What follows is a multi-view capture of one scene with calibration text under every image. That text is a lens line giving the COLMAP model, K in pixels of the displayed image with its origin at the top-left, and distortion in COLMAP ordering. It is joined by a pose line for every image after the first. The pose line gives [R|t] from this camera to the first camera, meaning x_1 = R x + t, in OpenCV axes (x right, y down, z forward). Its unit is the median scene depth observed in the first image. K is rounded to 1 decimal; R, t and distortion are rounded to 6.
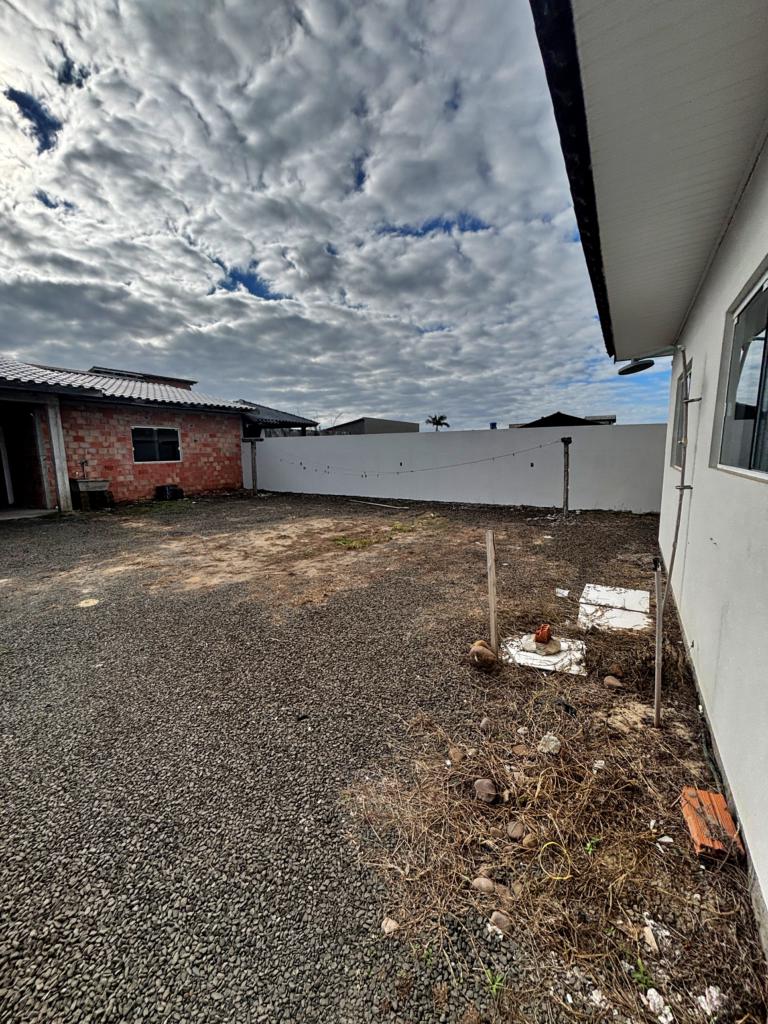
lens RADIAL K [[410.2, 0, 385.9], [0, 410.2, 519.8], [0, 0, 1]] dist [0.006987, -0.000539]
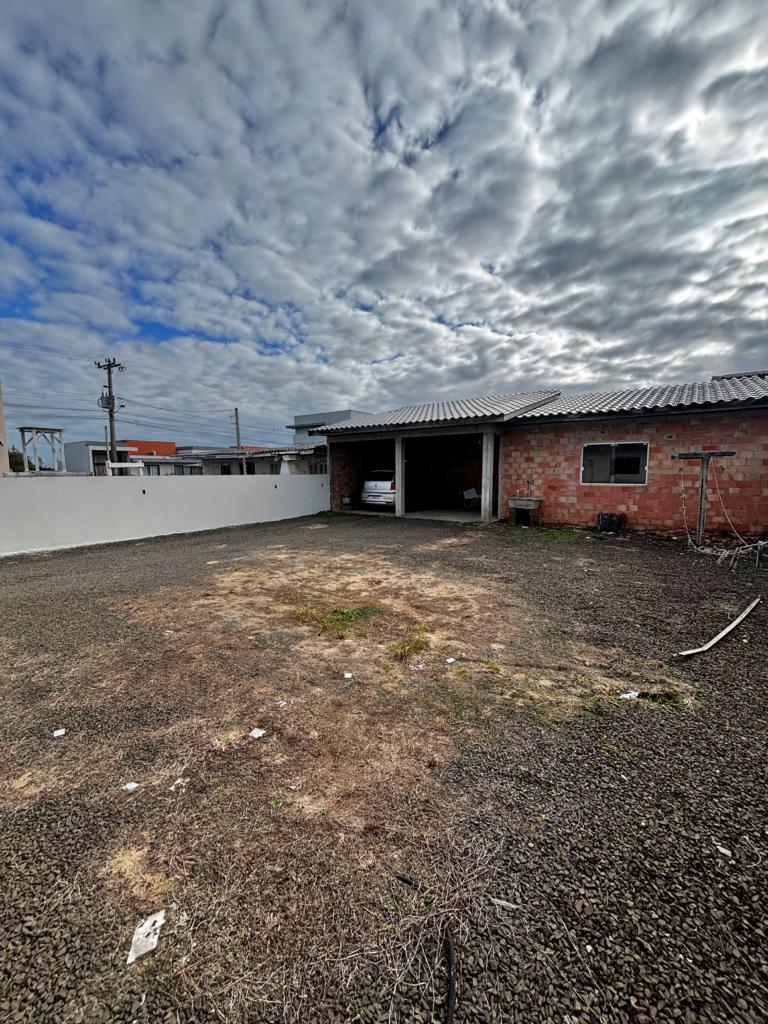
lens RADIAL K [[410.2, 0, 383.9], [0, 410.2, 521.5], [0, 0, 1]] dist [0.006987, -0.000539]
pose [[-0.077668, 0.138889, -0.987258, 0.358617], [-0.162054, 0.975321, 0.149958, -0.135133], [0.983721, 0.171636, -0.053243, 0.696254]]
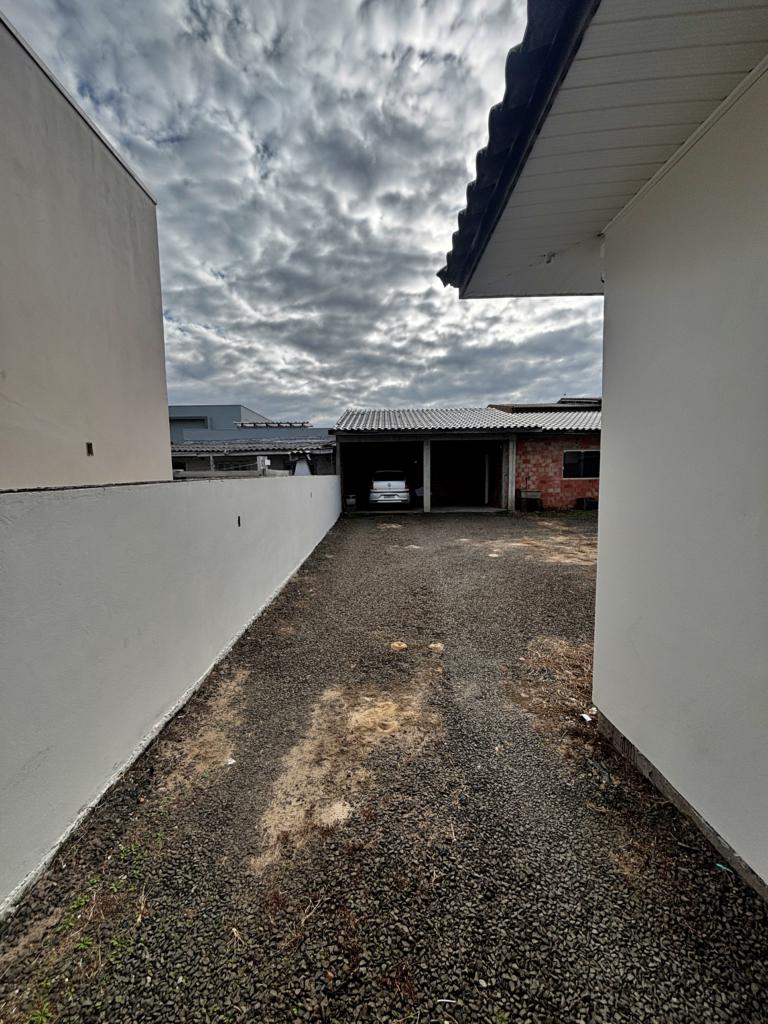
lens RADIAL K [[410.2, 0, 374.9], [0, 410.2, 493.1], [0, 0, 1]] dist [0.006987, -0.000539]
pose [[0.508878, 0.053136, -0.859197, 0.205816], [-0.141043, 0.989752, -0.022325, 0.017235], [0.849205, 0.132545, 0.511158, -0.150430]]
